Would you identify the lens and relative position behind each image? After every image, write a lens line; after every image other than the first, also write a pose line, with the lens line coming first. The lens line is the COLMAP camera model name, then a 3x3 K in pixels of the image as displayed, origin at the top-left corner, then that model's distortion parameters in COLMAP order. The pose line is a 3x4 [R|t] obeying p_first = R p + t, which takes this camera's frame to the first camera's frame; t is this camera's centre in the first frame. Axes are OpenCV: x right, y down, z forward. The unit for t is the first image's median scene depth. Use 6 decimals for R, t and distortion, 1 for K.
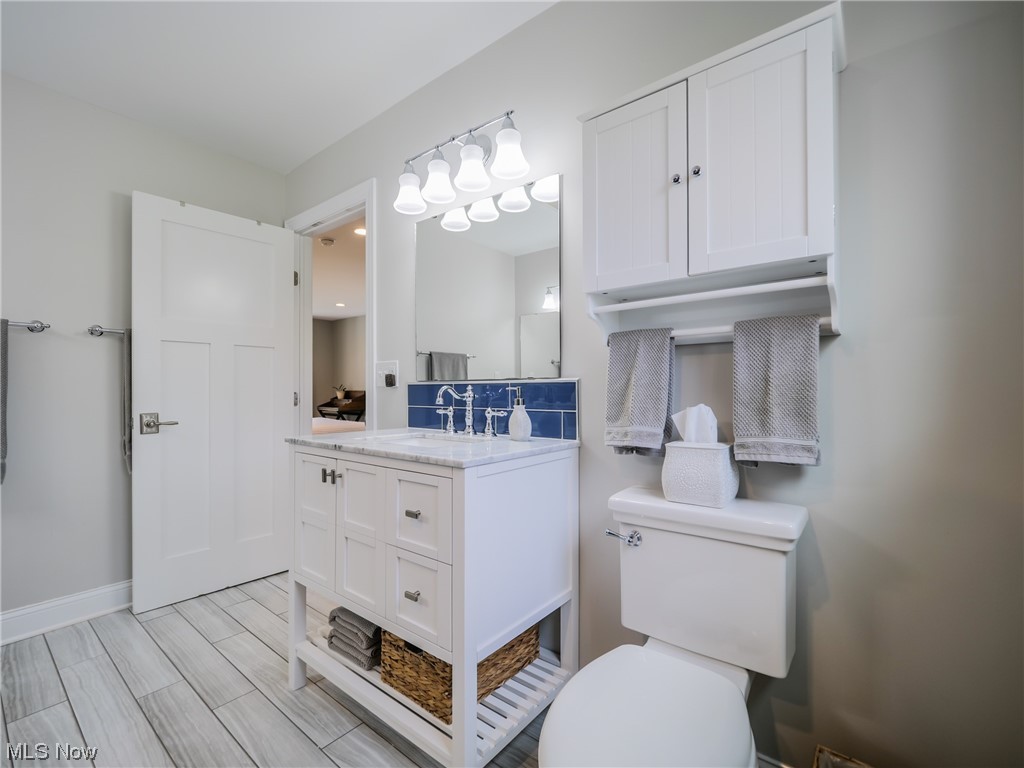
lens RADIAL K [[453.9, 0, 517.4], [0, 453.9, 385.4], [0, 0, 1]] dist [-0.008341, 0.001302]
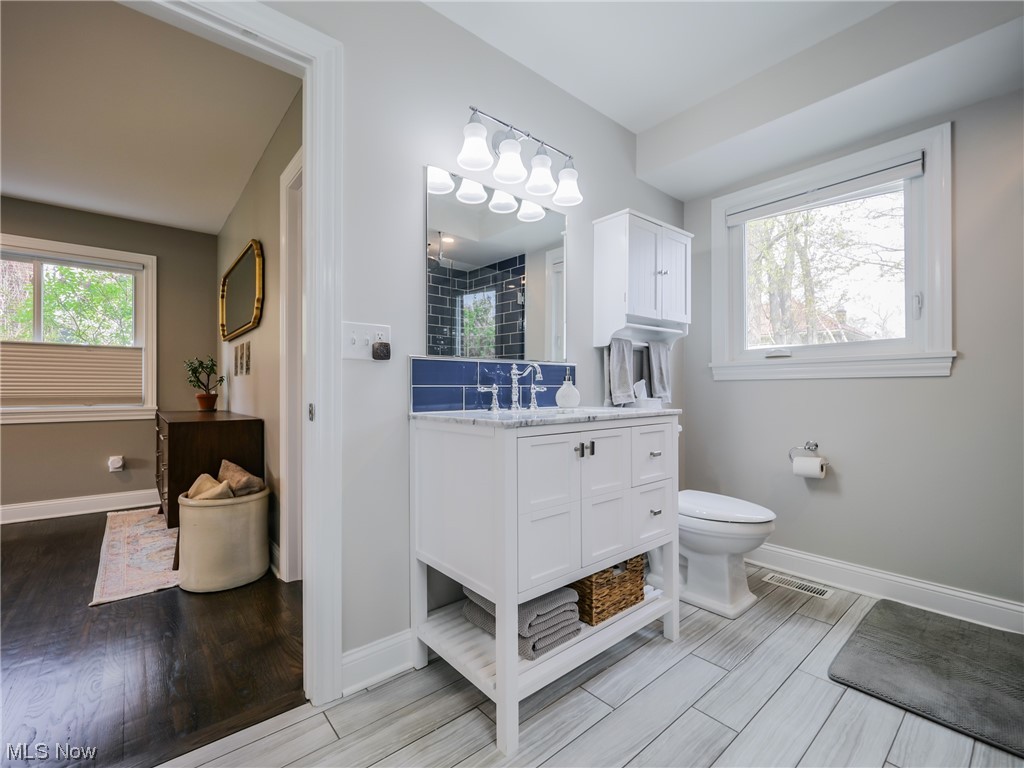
lens RADIAL K [[453.9, 0, 510.5], [0, 453.9, 386.2], [0, 0, 1]] dist [-0.008341, 0.001302]
pose [[0.196302, 0.007726, 0.980513, -1.162330], [-0.003855, 0.999967, -0.007108, 0.059767], [-0.980536, -0.002385, 0.196326, 0.800155]]
